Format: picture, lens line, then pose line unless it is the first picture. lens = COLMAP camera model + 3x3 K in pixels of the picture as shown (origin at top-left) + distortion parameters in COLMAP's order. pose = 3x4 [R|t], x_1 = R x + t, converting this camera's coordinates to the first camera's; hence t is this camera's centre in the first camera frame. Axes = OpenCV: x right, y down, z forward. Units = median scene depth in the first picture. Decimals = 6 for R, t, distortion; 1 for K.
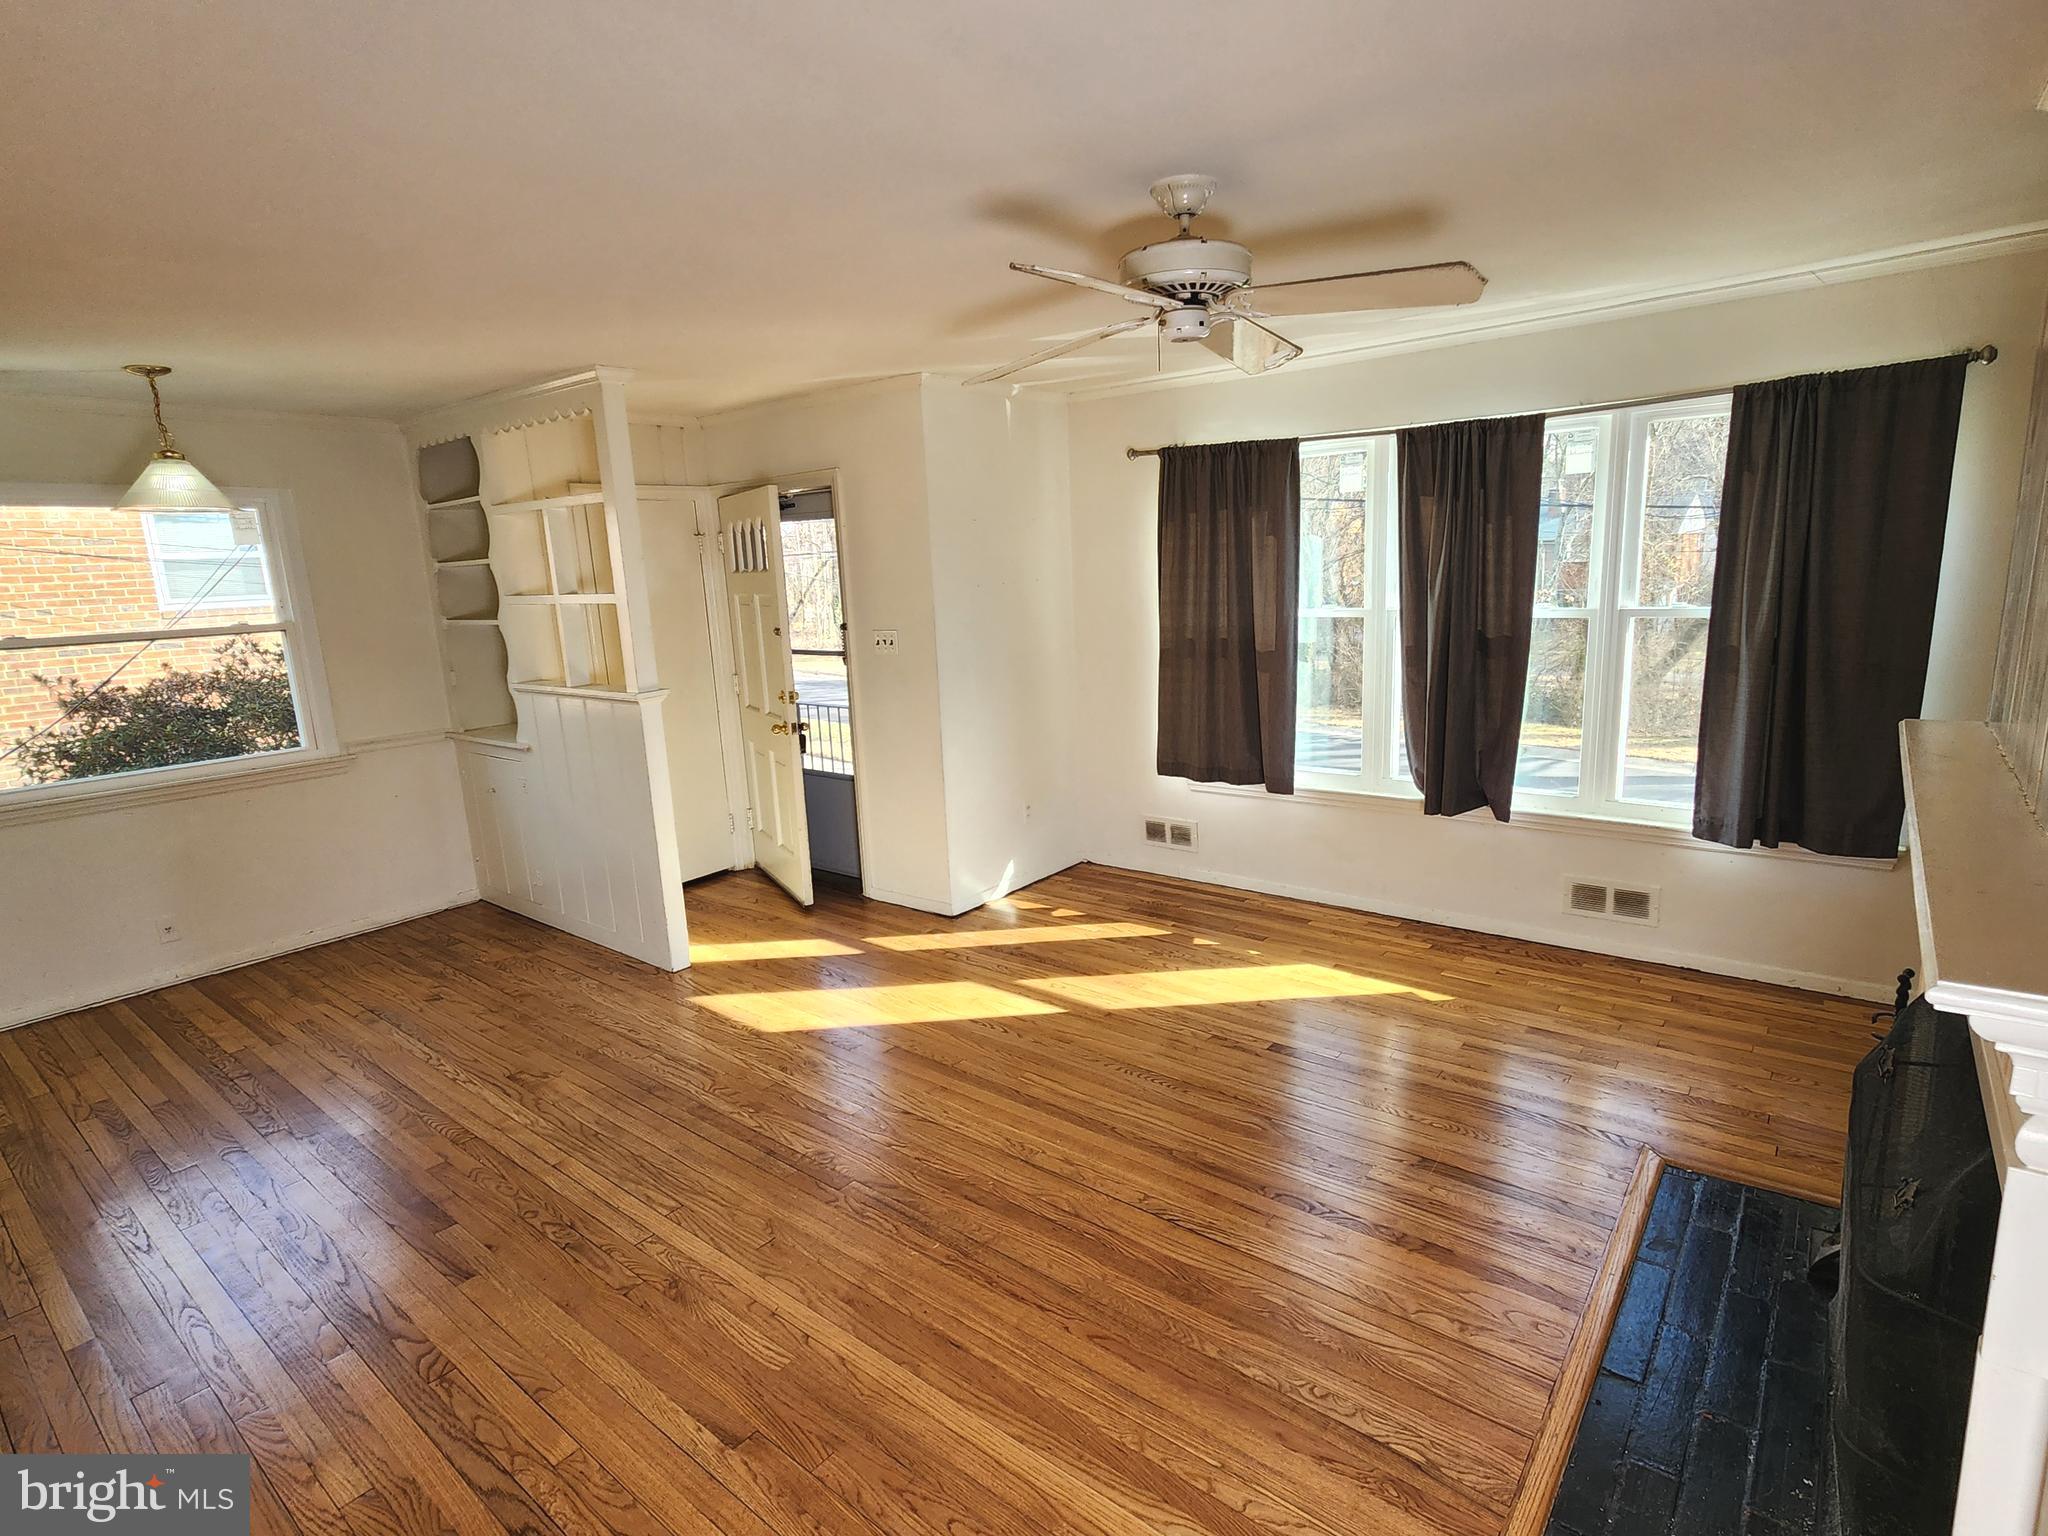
lens RADIAL K [[1023.6, 0, 1024.0], [0, 1023.6, 768.0], [0, 0, 1]] dist [-0.013224, -0.000164]
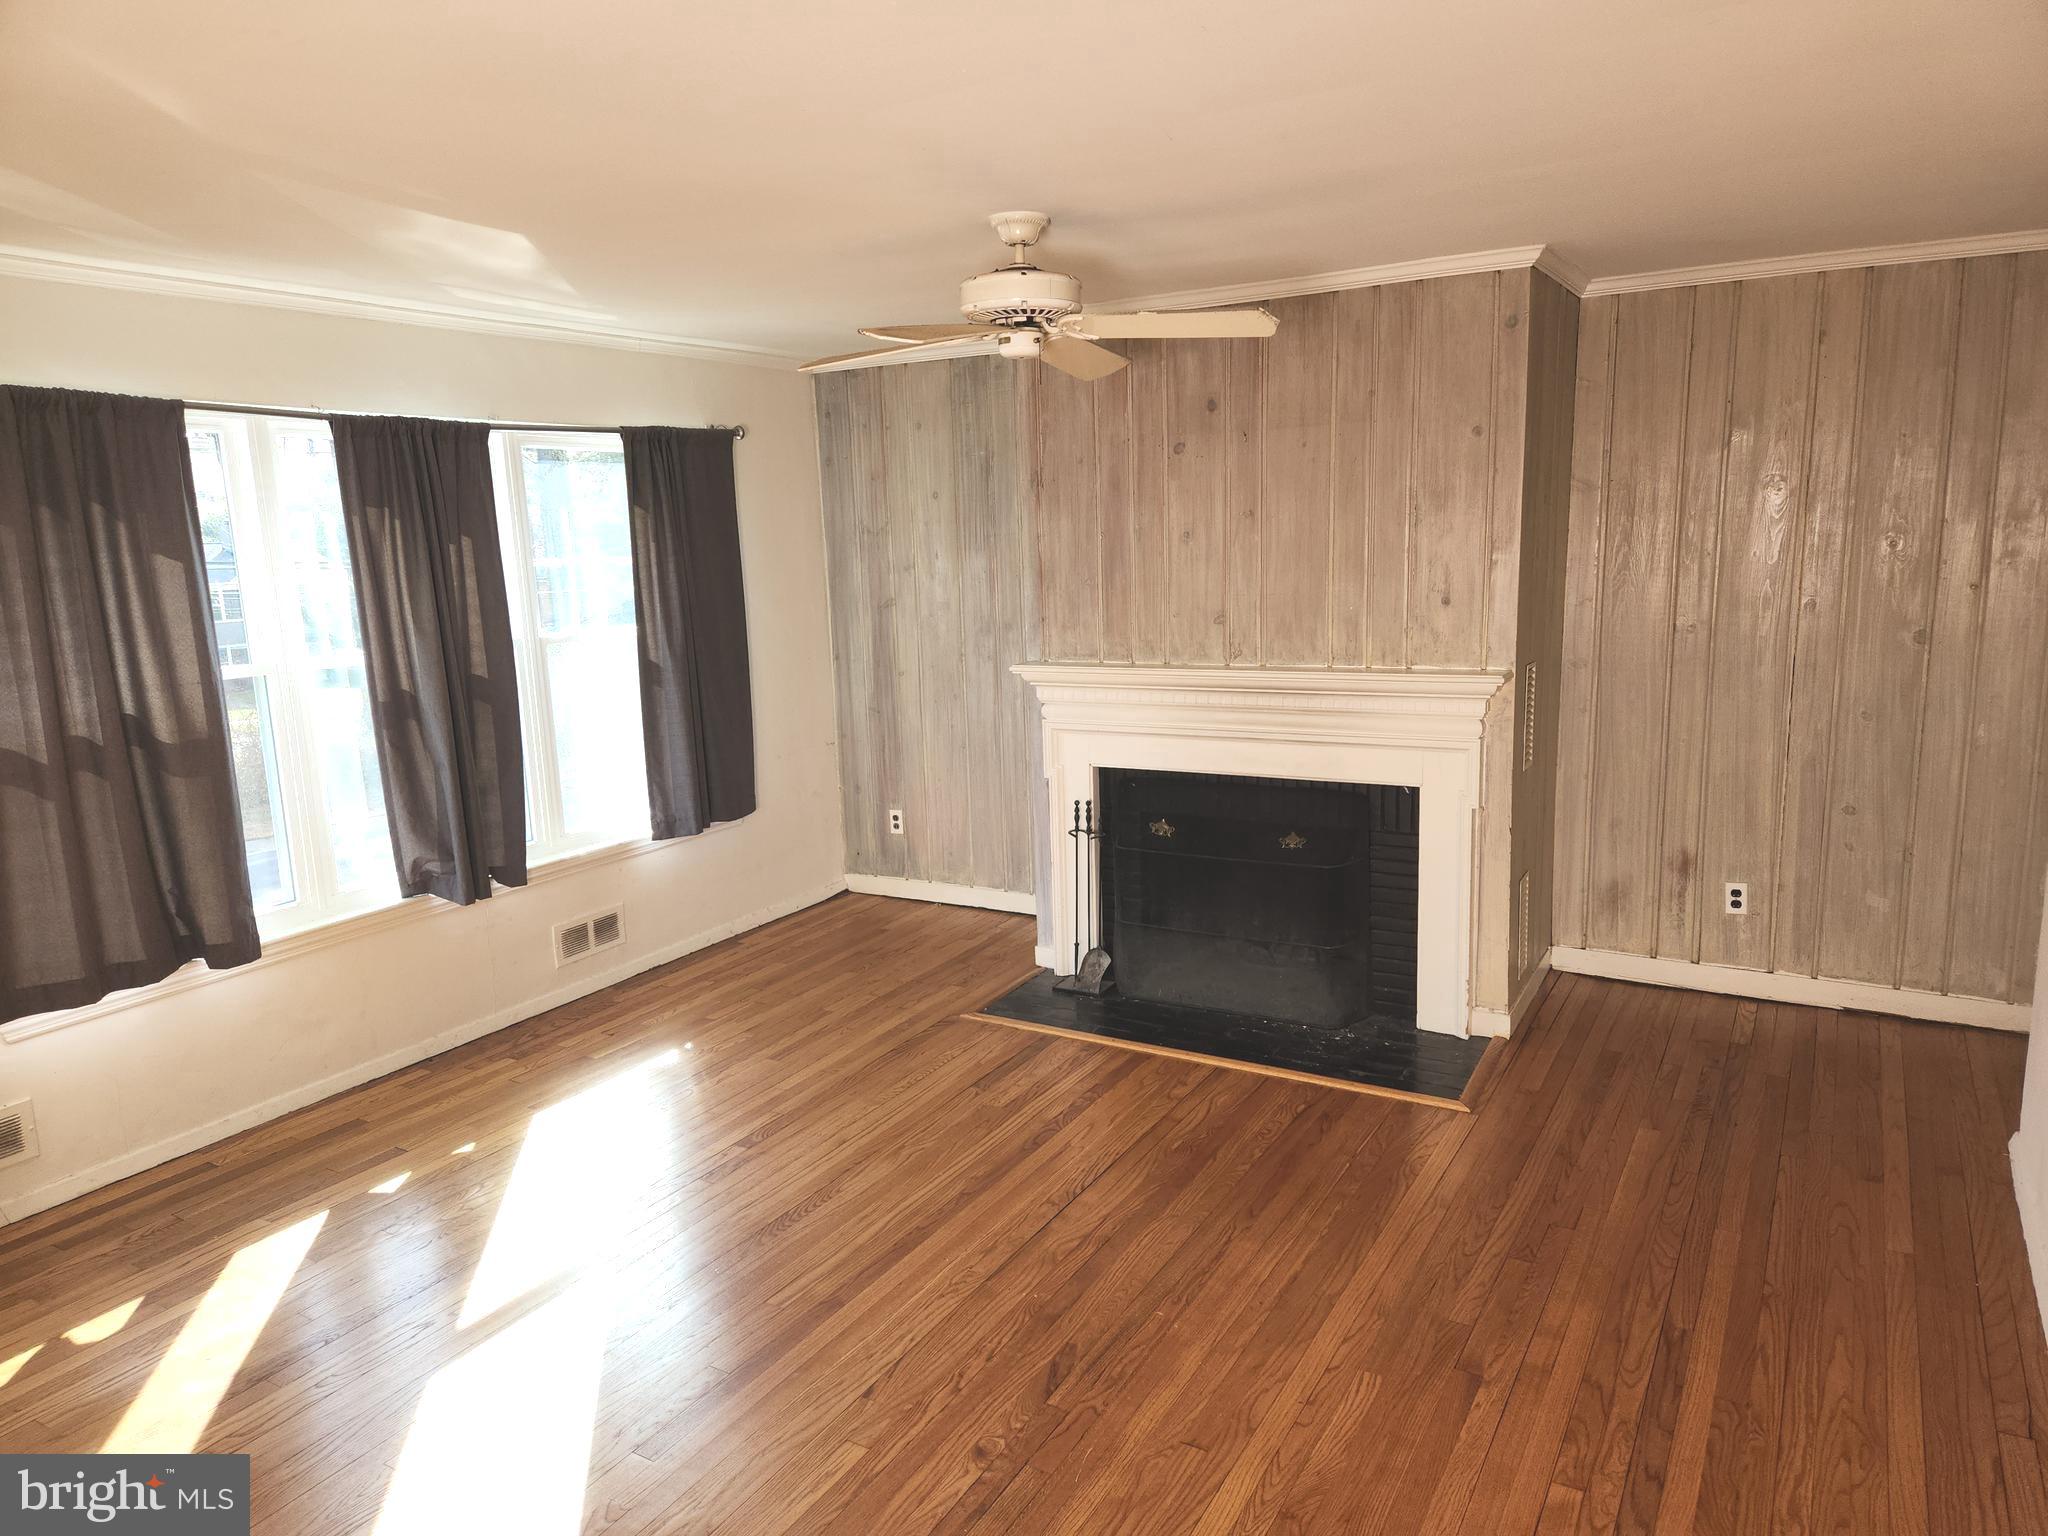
lens RADIAL K [[1376.3, 0, 1031.6], [0, 1376.3, 786.1], [0, 0, 1]] dist [0.096141, -0.093360]
pose [[-0.148331, -0.138001, 0.979262, -0.854206], [0.234379, 0.957098, 0.170380, -0.147861], [-0.960763, 0.254791, -0.109623, 0.799017]]
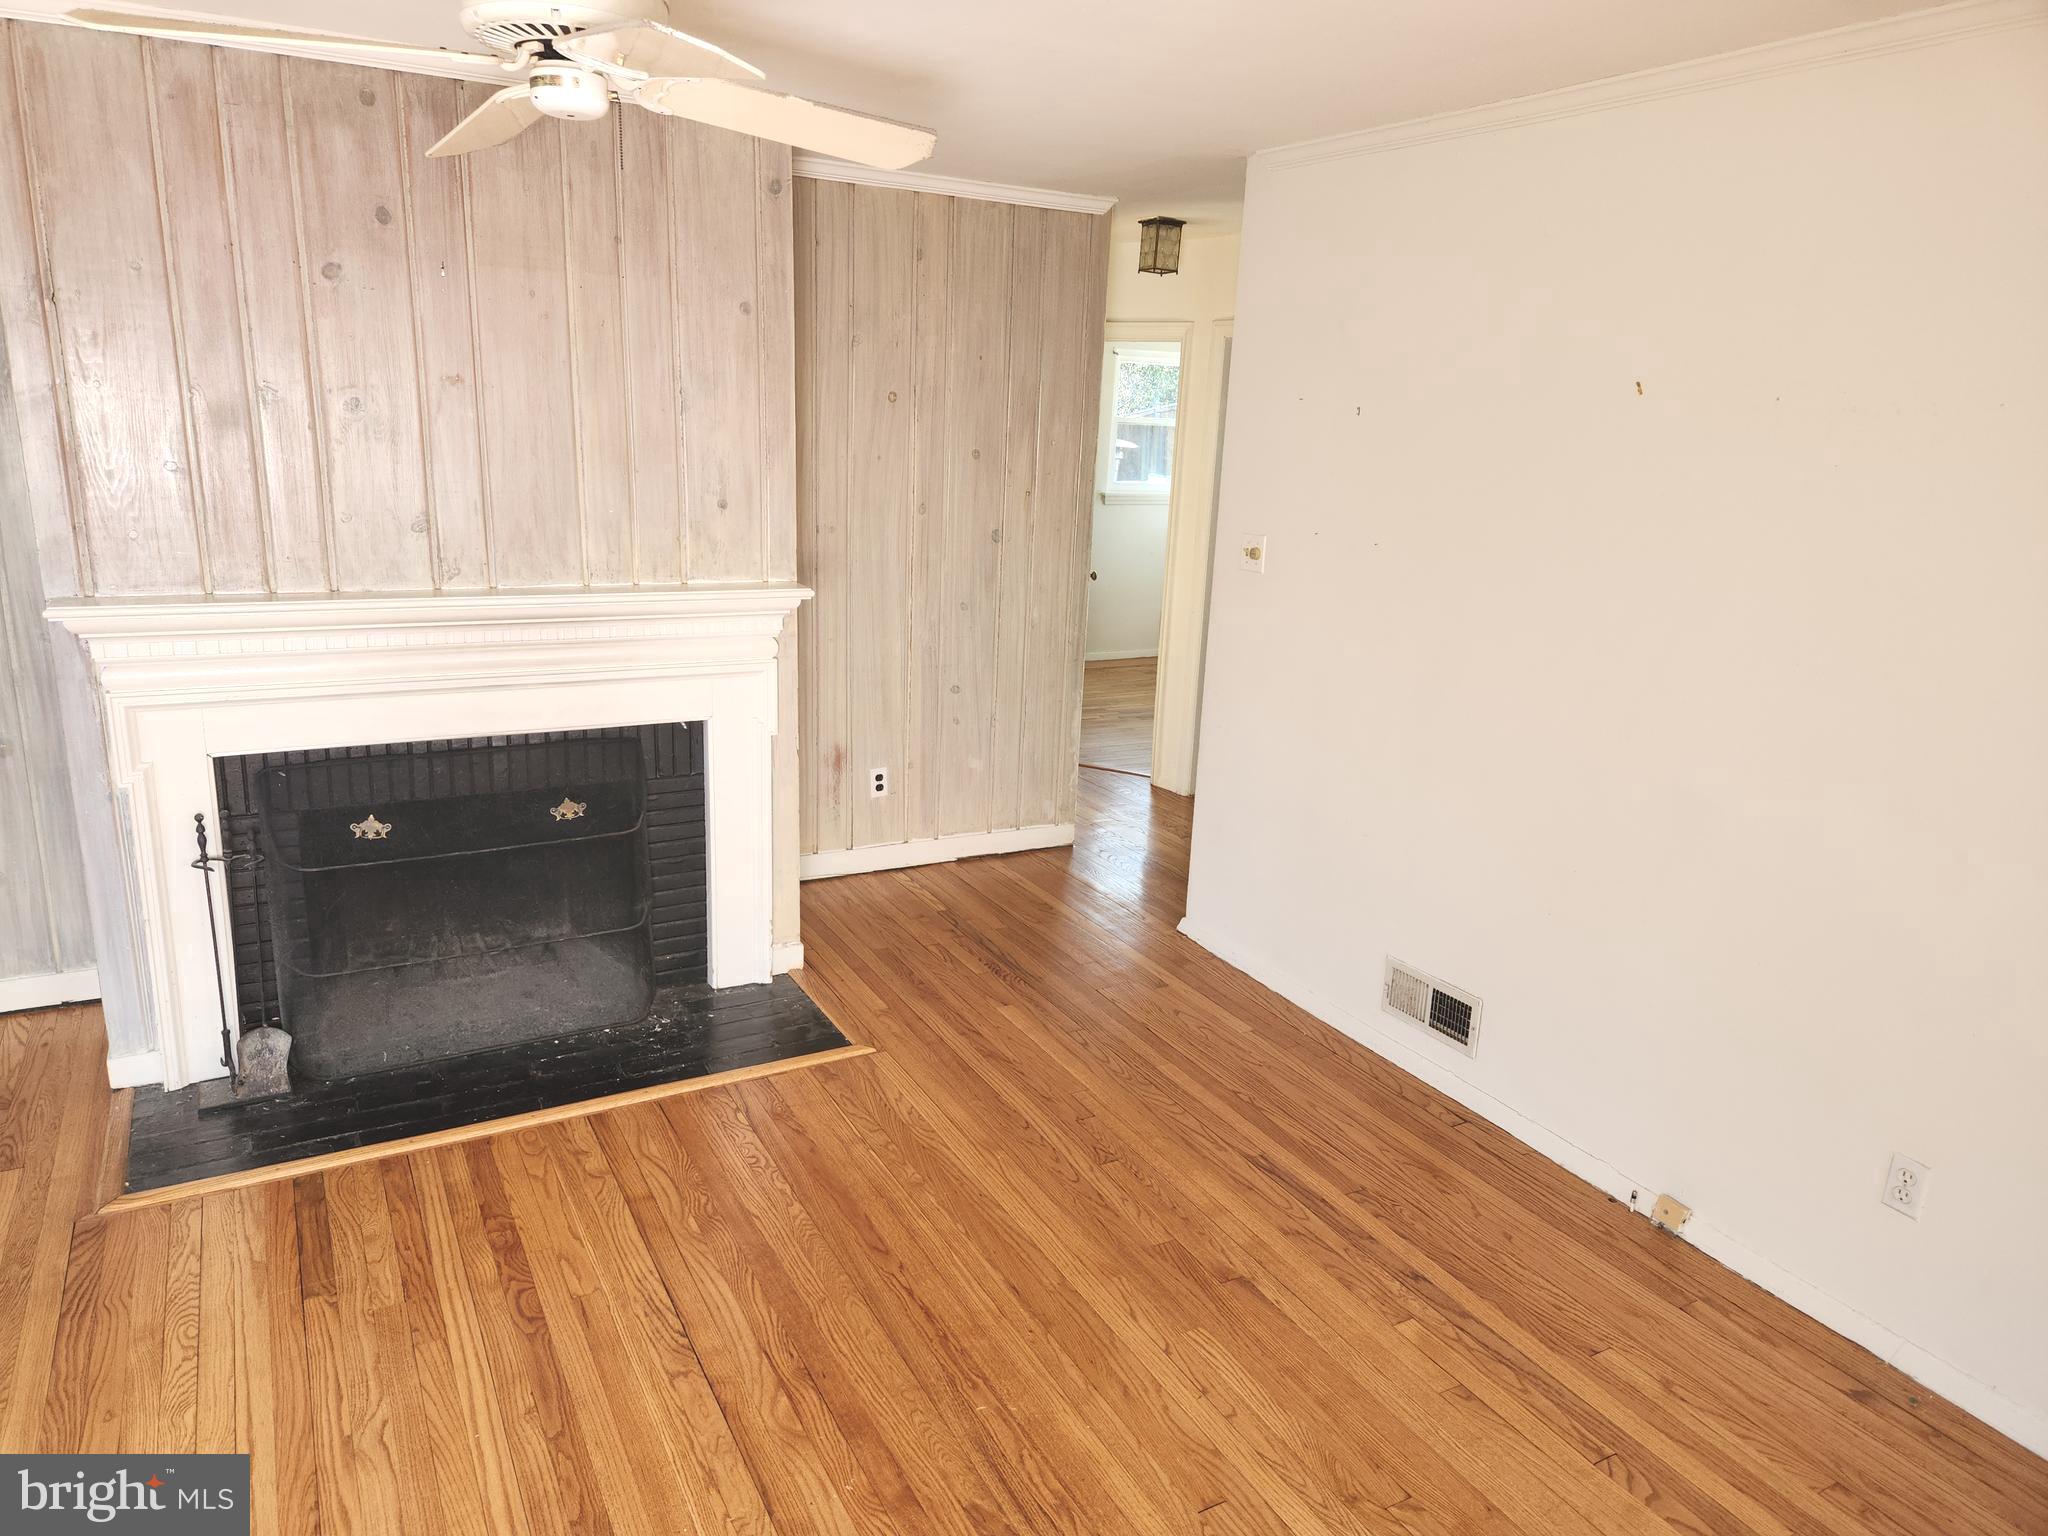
lens RADIAL K [[1371.0, 0, 1014.8], [0, 1371.0, 770.4], [0, 0, 1]] dist [0.094048, -0.083865]
pose [[-0.927126, -0.091110, 0.363507, -0.302639], [0.073459, 0.906994, 0.414688, -0.247818], [-0.367481, 0.411171, -0.834204, 1.158115]]
